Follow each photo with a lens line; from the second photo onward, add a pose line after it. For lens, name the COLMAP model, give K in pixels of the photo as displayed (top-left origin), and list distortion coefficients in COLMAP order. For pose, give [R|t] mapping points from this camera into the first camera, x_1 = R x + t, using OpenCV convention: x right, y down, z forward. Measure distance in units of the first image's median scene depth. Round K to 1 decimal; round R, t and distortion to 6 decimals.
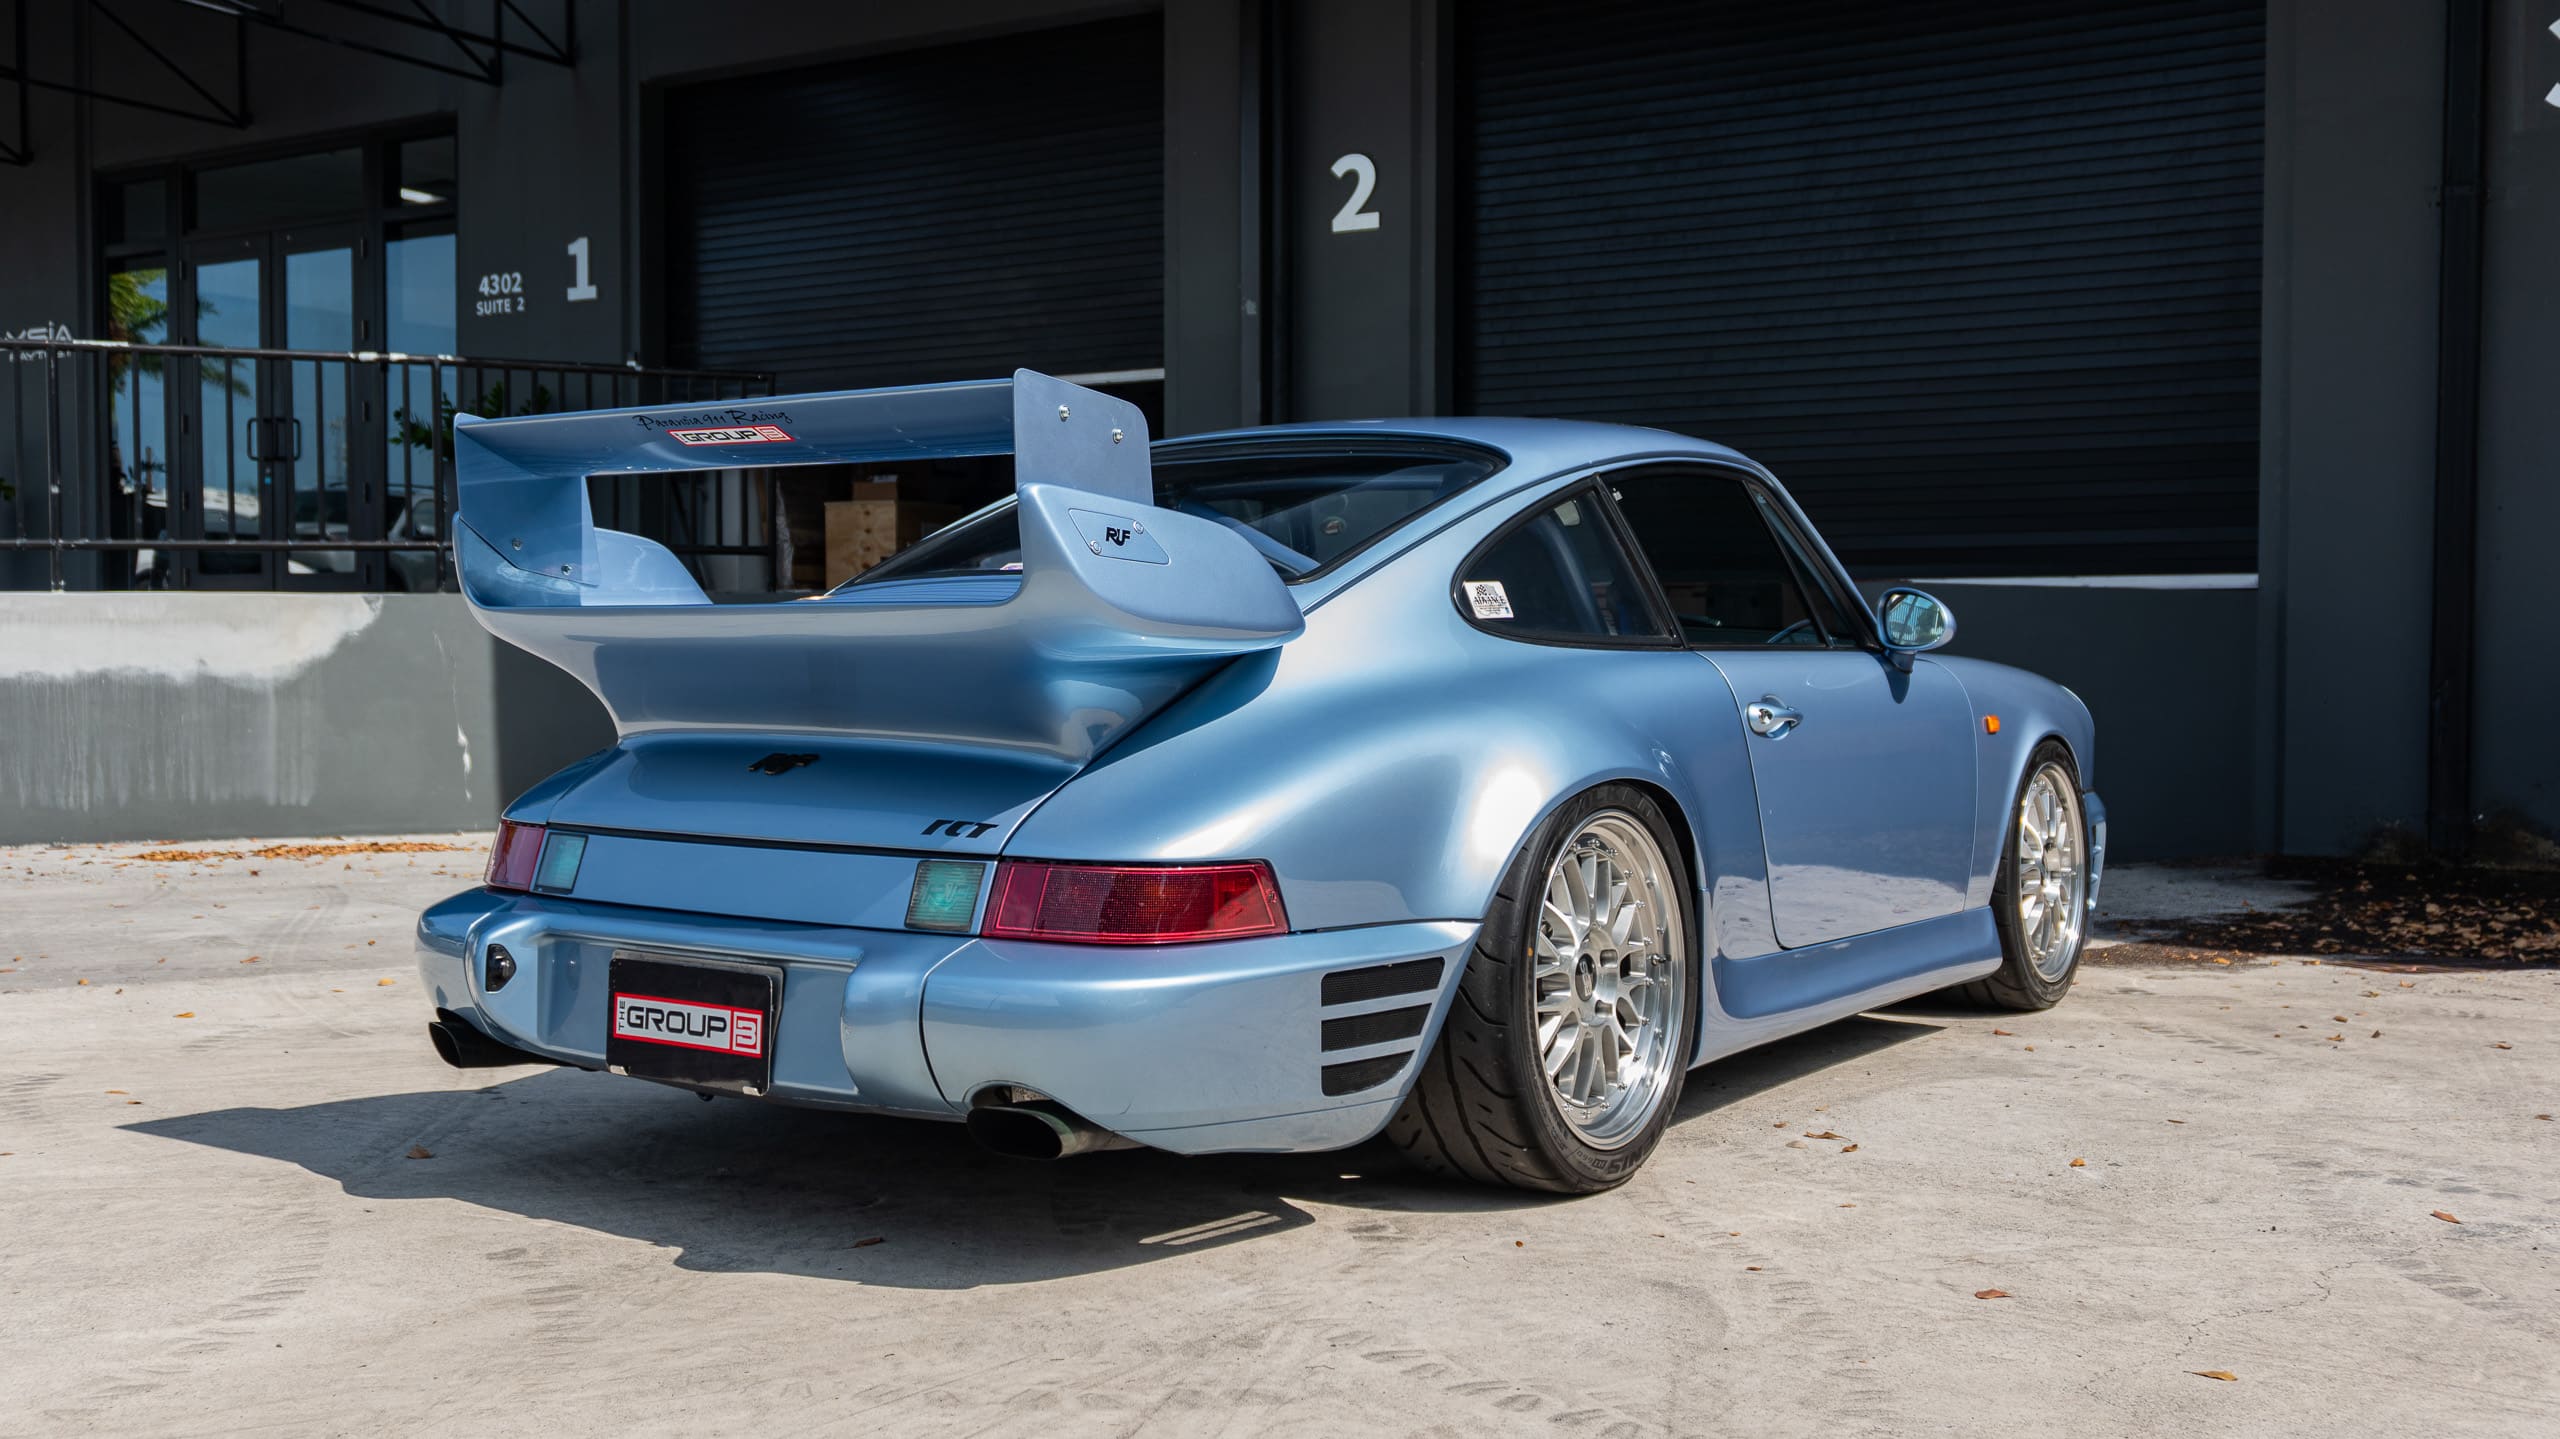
lens RADIAL K [[2351.9, 0, 1291.3], [0, 2351.9, 749.4], [0, 0, 1]] dist [0.002096, -0.003487]
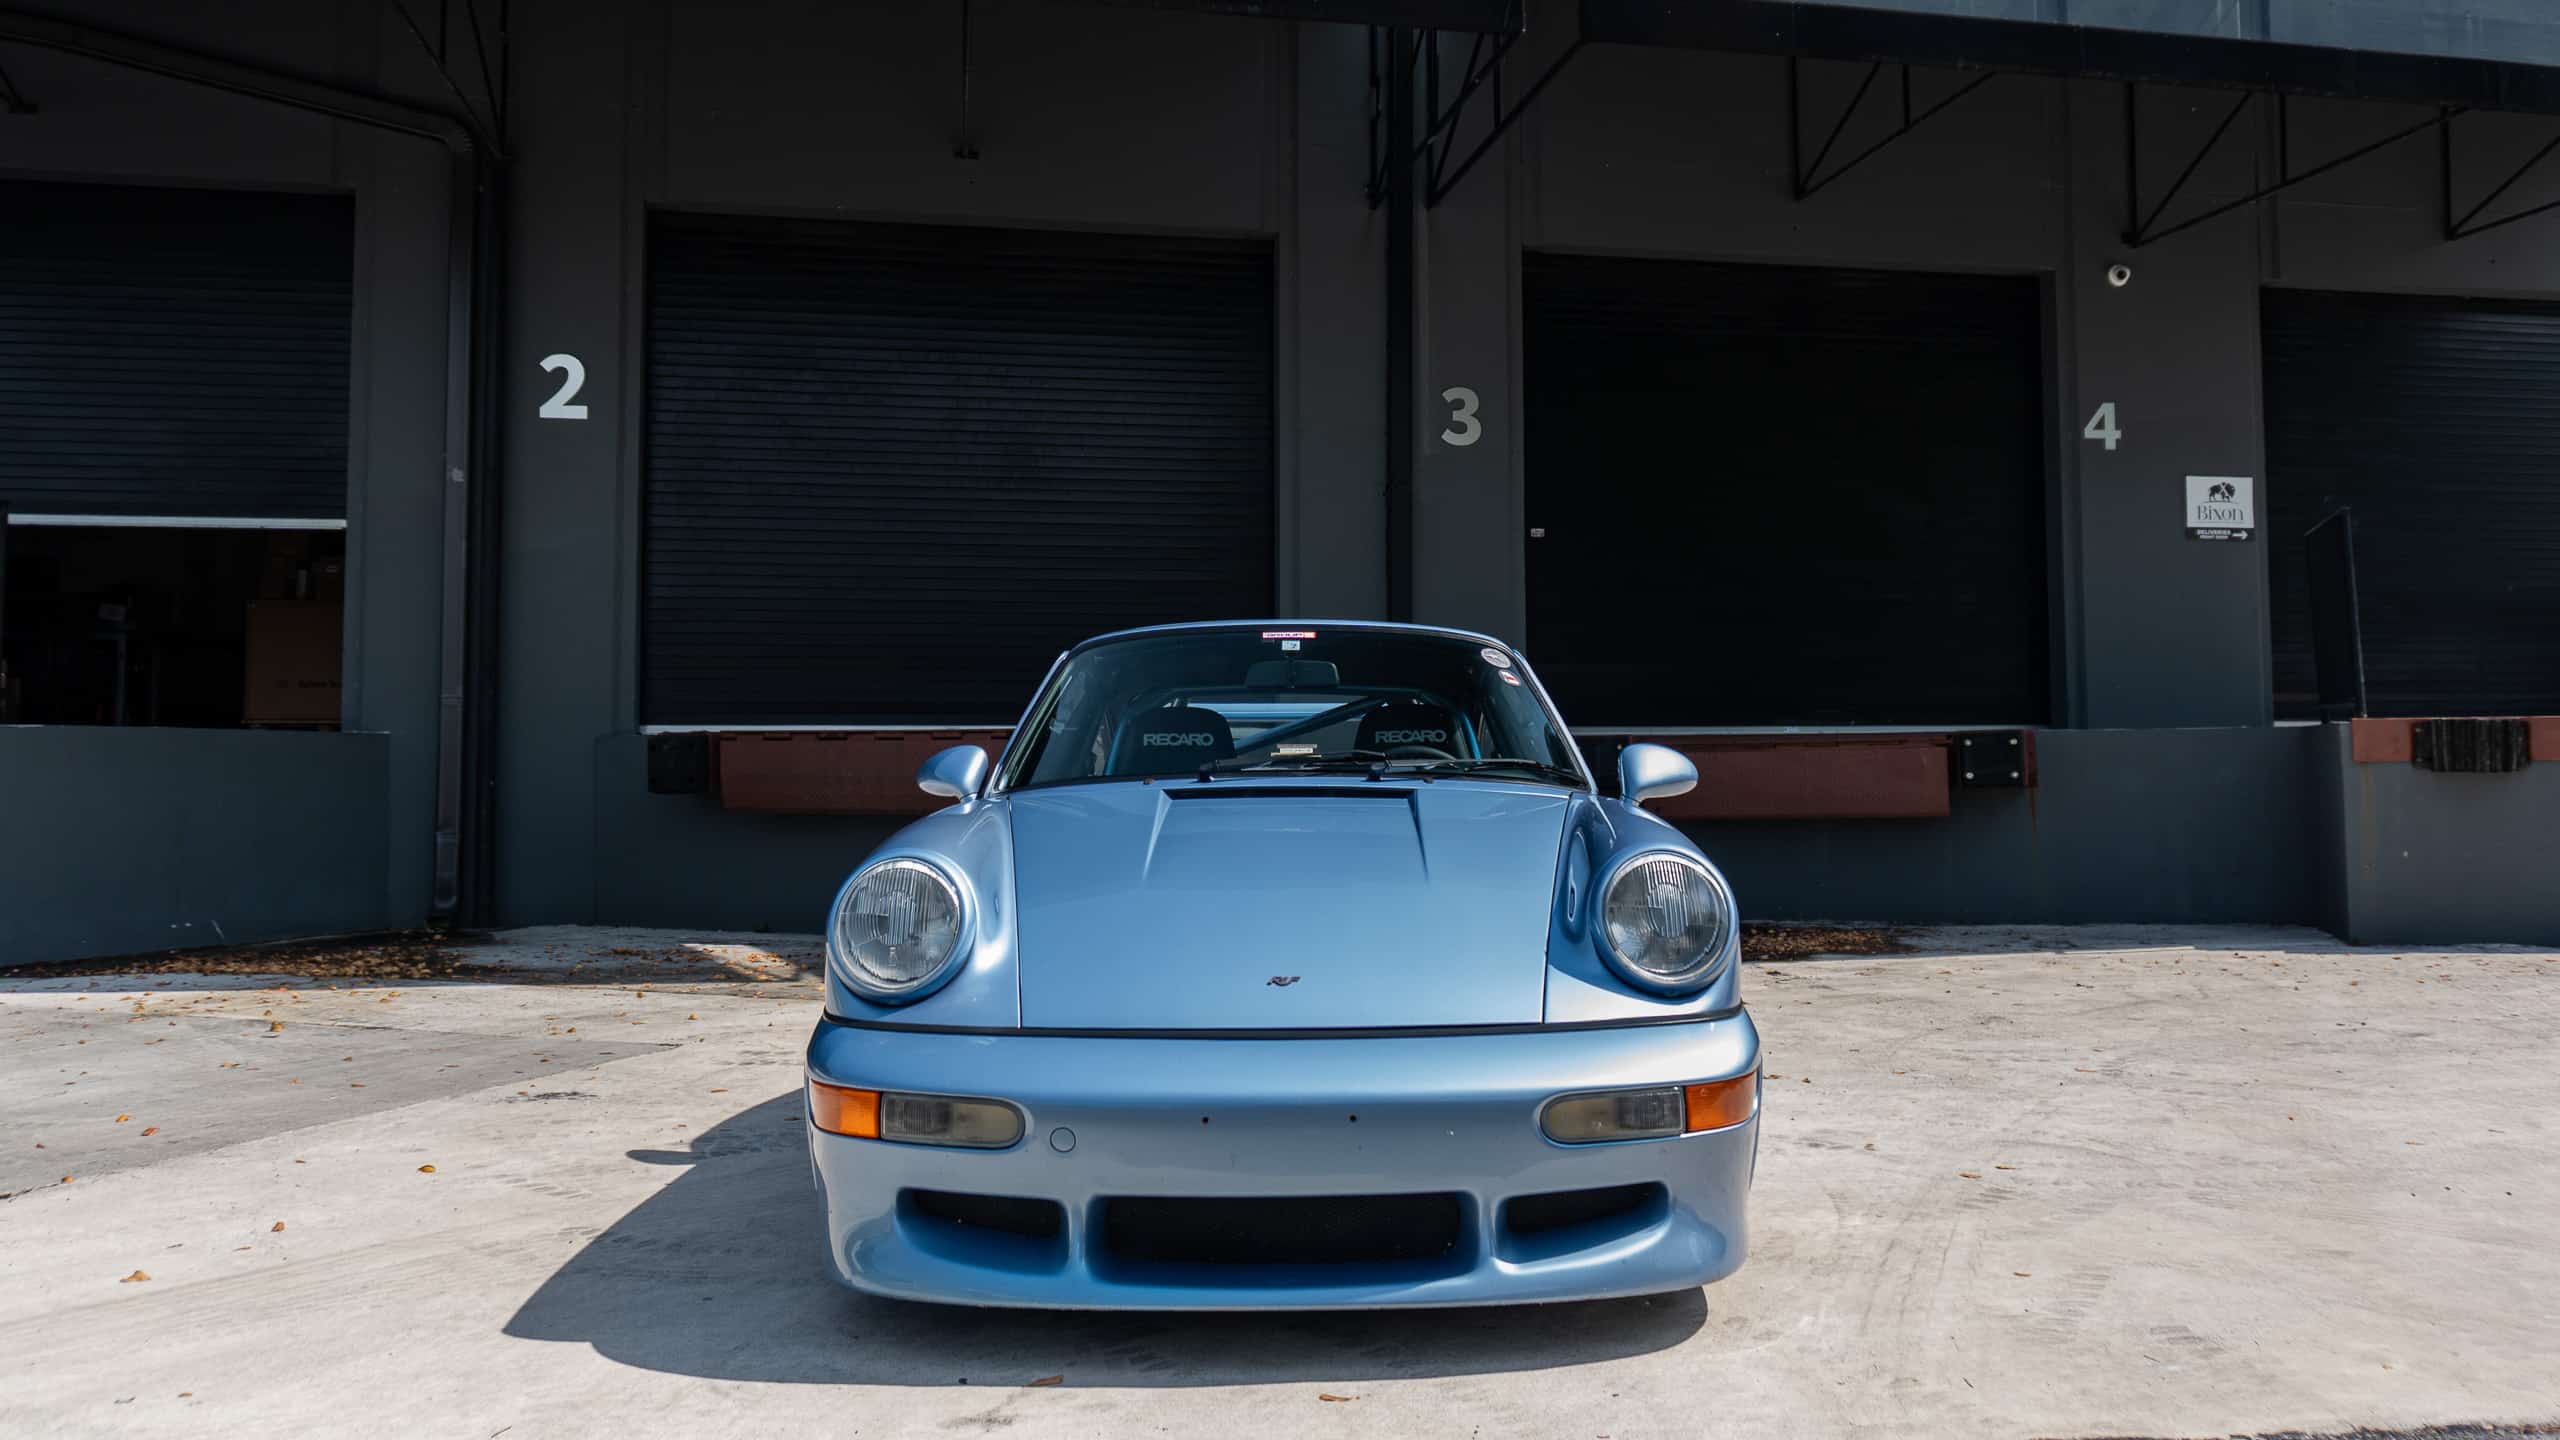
lens RADIAL K [[1958.4, 0, 1316.2], [0, 1958.4, 651.3], [0, 0, 1]] dist [-0.014421, 0.002193]
pose [[0.743145, 0.033170, 0.668308, -0.375260], [0.034144, 0.995590, -0.087382, -0.011334], [-0.668259, 0.087756, 0.738735, 0.058485]]
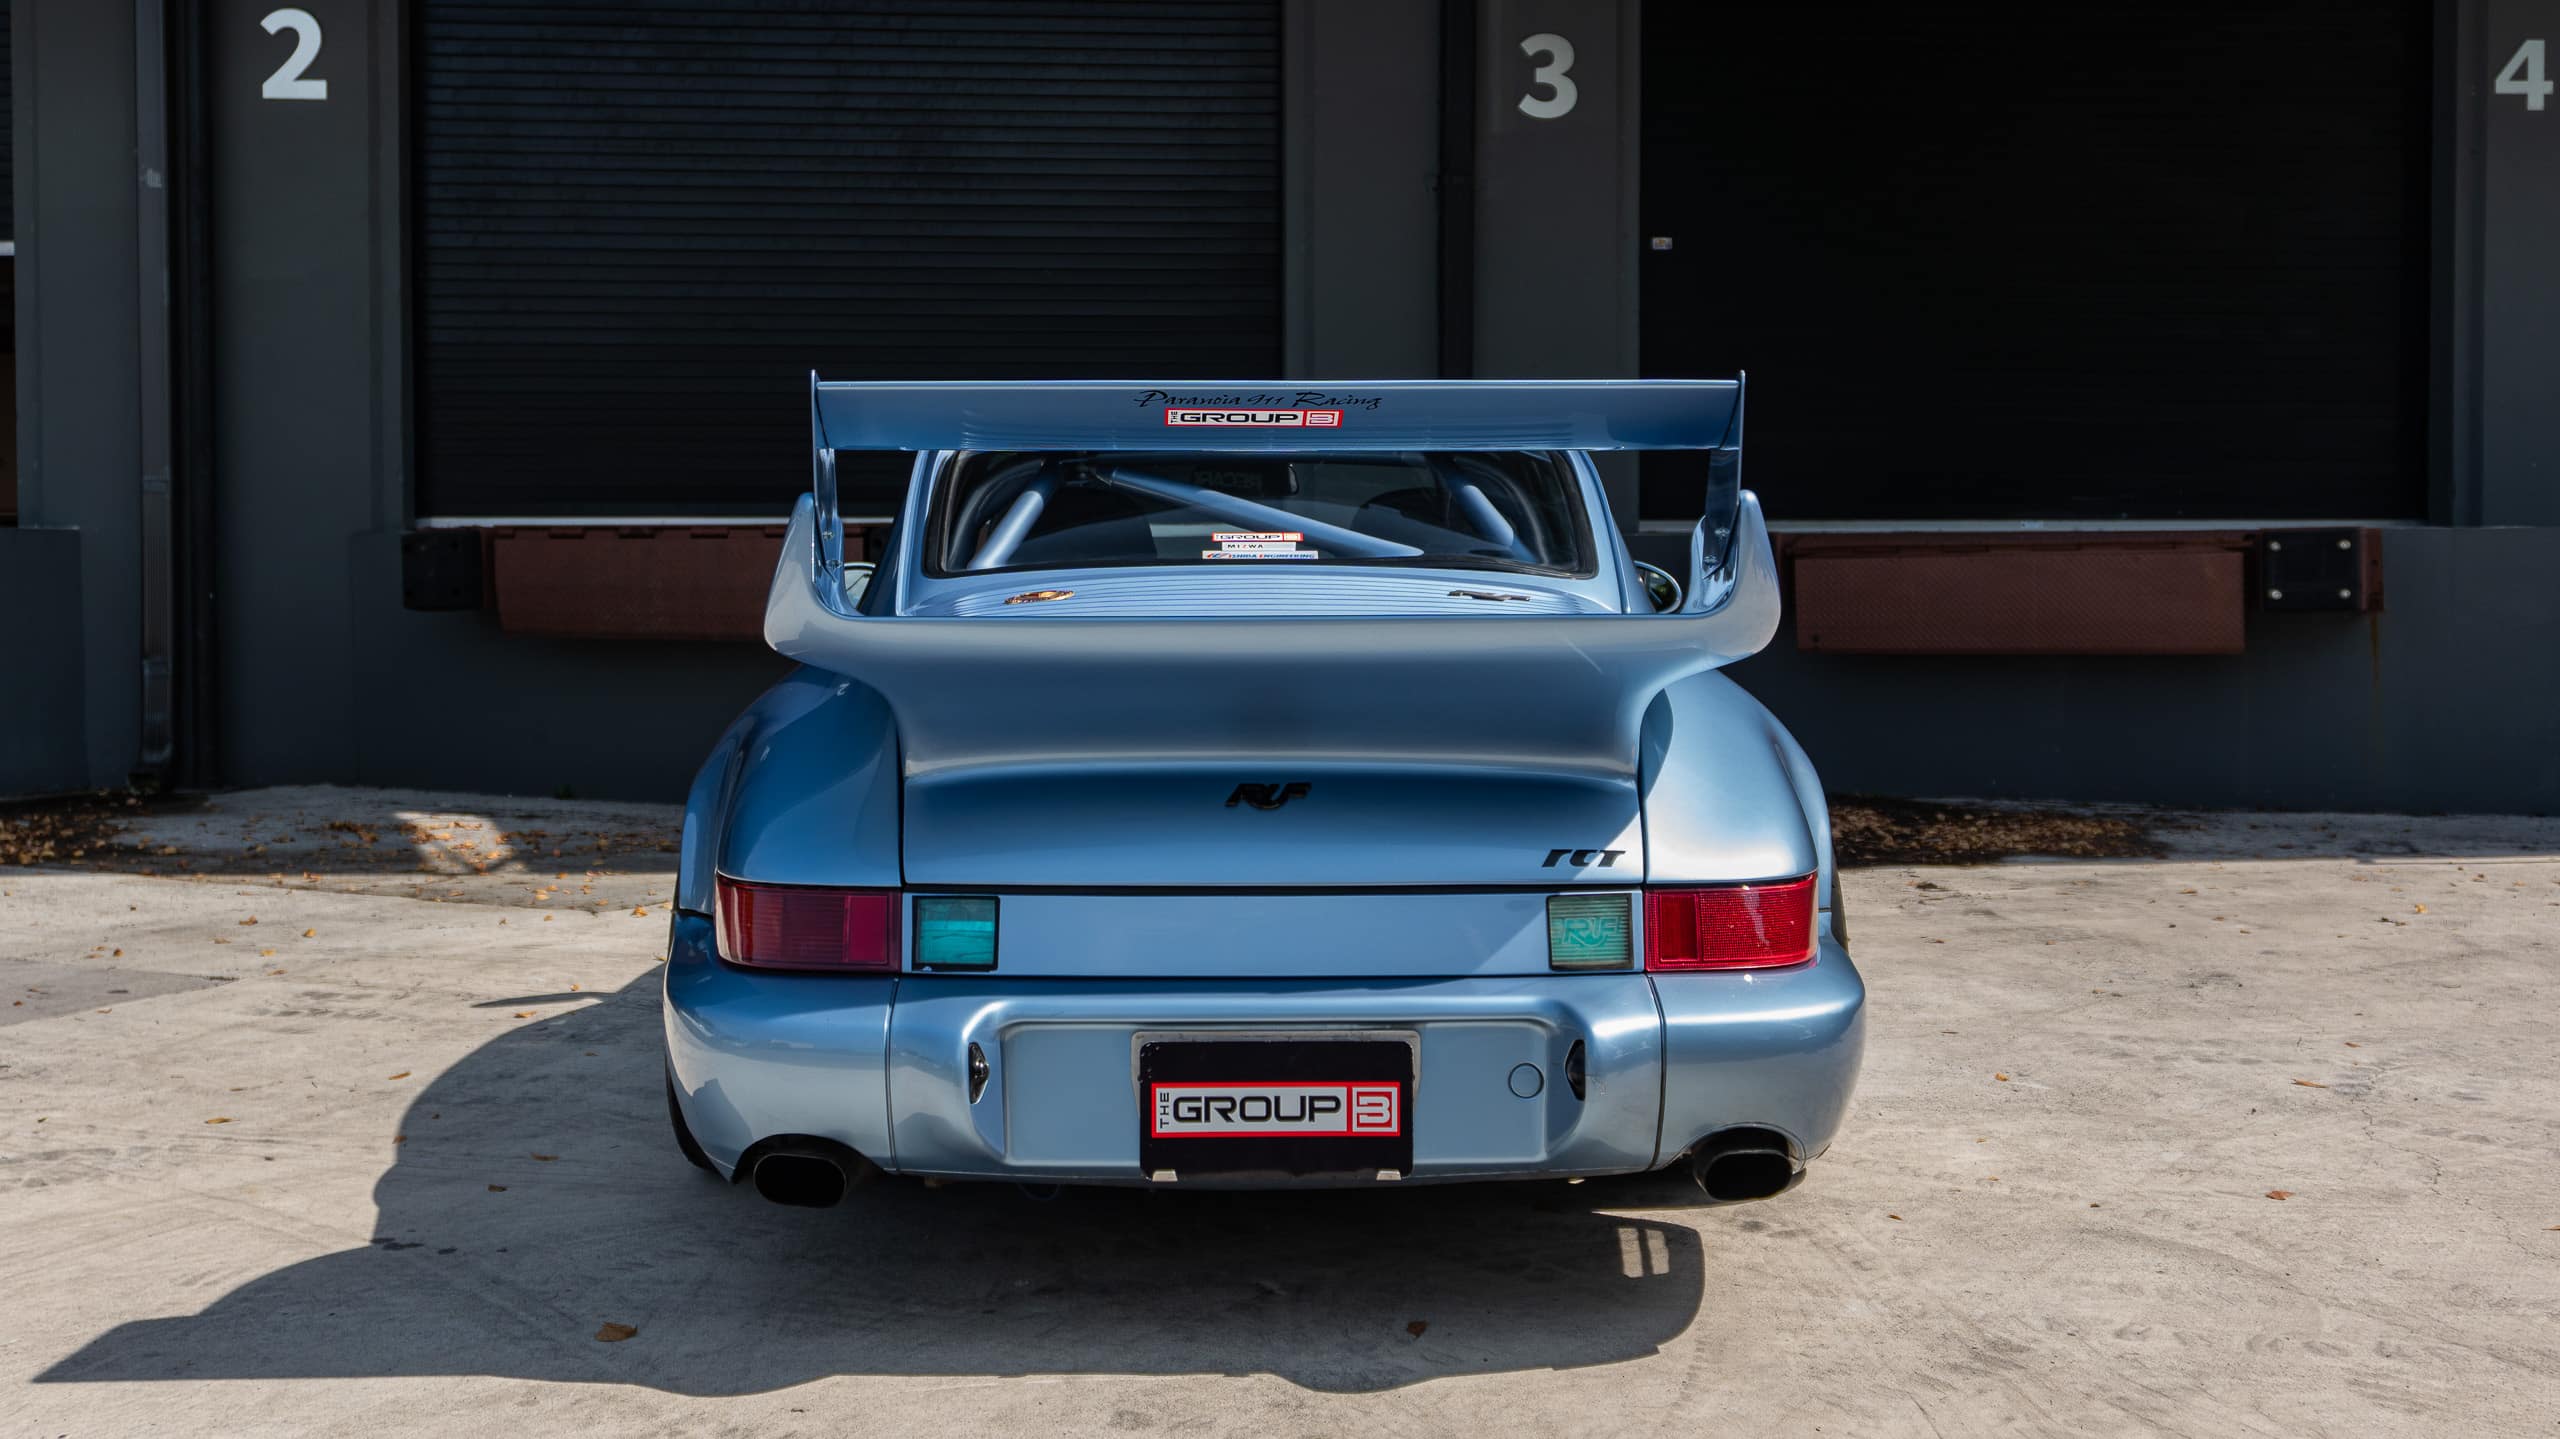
lens RADIAL K [[2490.2, 0, 1247.7], [0, 2490.2, 629.9], [0, 0, 1]] dist [0.000997, 0.001597]
pose [[0.815126, -0.017797, 0.579010, -0.240958], [0.026812, 0.999616, -0.007020, -0.015470], [-0.578663, 0.021247, 0.815290, 0.082672]]
